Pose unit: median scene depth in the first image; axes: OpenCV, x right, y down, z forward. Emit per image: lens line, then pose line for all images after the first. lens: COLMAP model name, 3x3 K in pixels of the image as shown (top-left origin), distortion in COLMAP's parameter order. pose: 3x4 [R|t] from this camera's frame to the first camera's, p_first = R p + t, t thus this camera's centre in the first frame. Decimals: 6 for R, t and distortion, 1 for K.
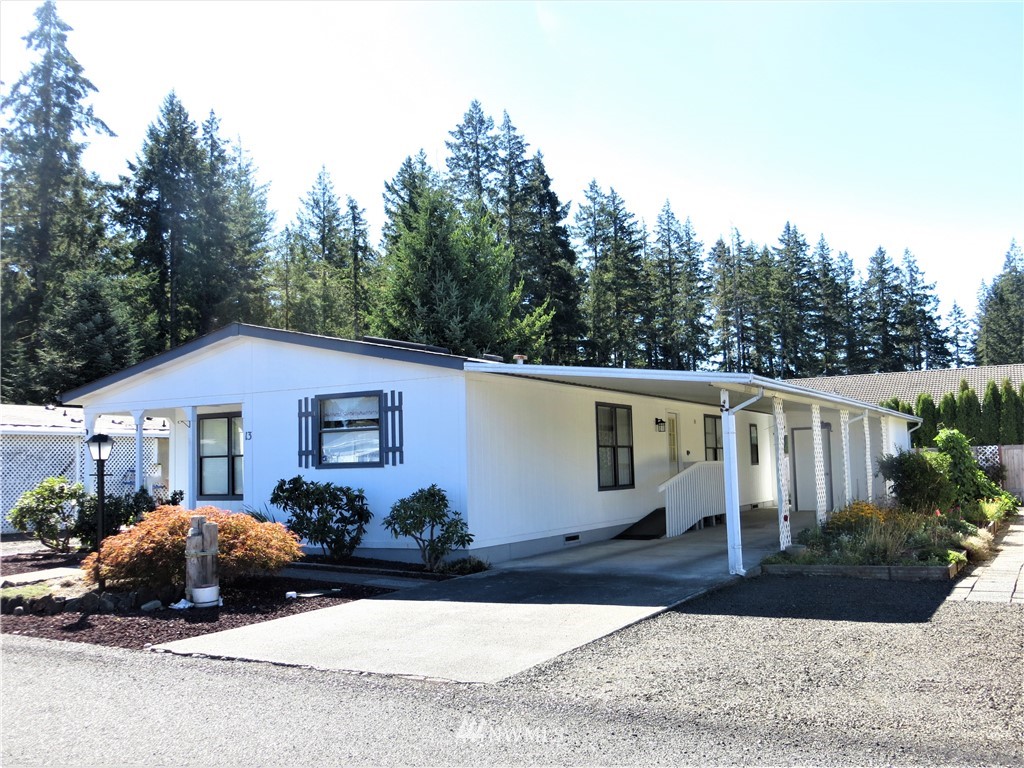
lens RADIAL K [[965.9, 0, 512.0], [0, 965.9, 384.0], [0, 0, 1]] dist [-0.019269, -0.001147]
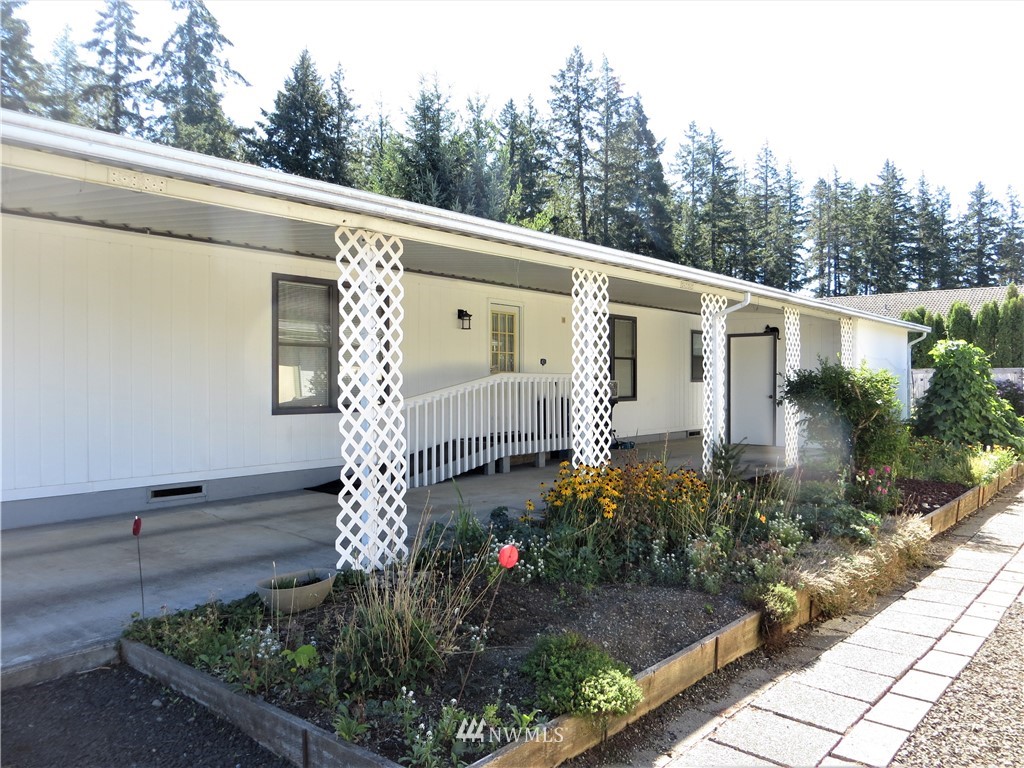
lens RADIAL K [[767.2, 0, 512.0], [0, 767.2, 384.0], [0, 0, 1]] dist [-0.015671, -0.001049]
pose [[0.981670, 0.027616, -0.188579, 0.063799], [-0.009958, 0.995527, 0.093951, 0.007916], [0.190330, -0.090351, 0.977554, 0.101973]]
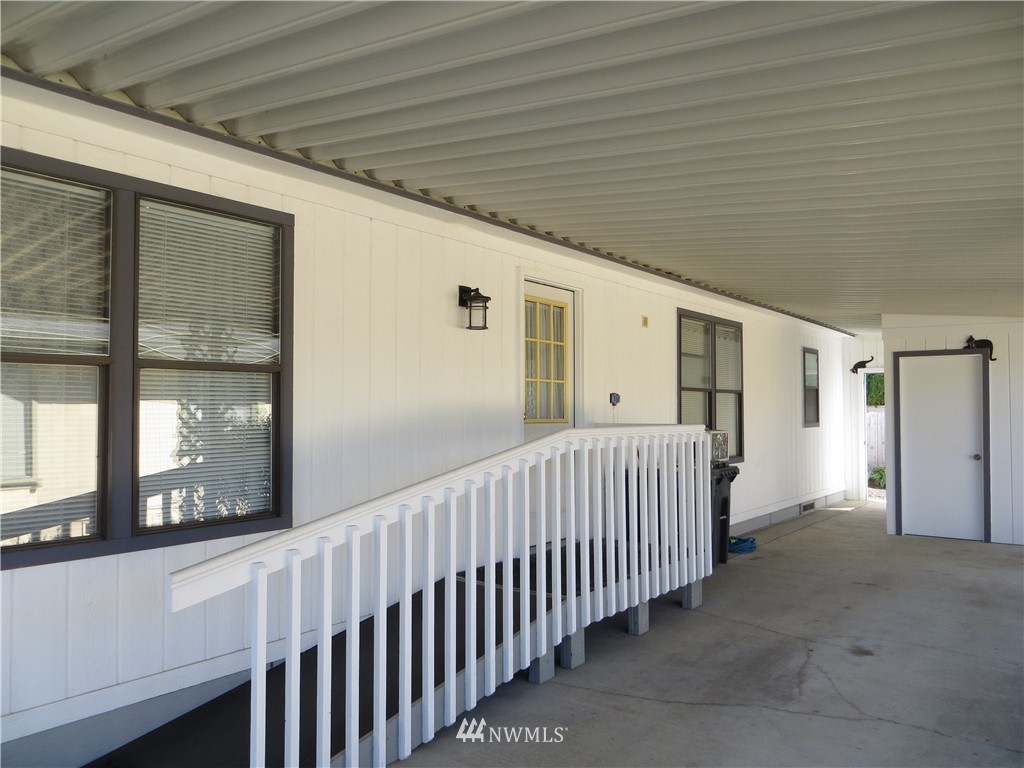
lens RADIAL K [[767.2, 0, 512.0], [0, 767.2, 384.0], [0, 0, 1]] dist [-0.015671, -0.001049]
pose [[0.988484, 0.024651, -0.149307, 0.044496], [-0.016388, 0.998278, 0.056319, 0.011561], [0.150438, -0.053224, 0.987186, 0.165134]]
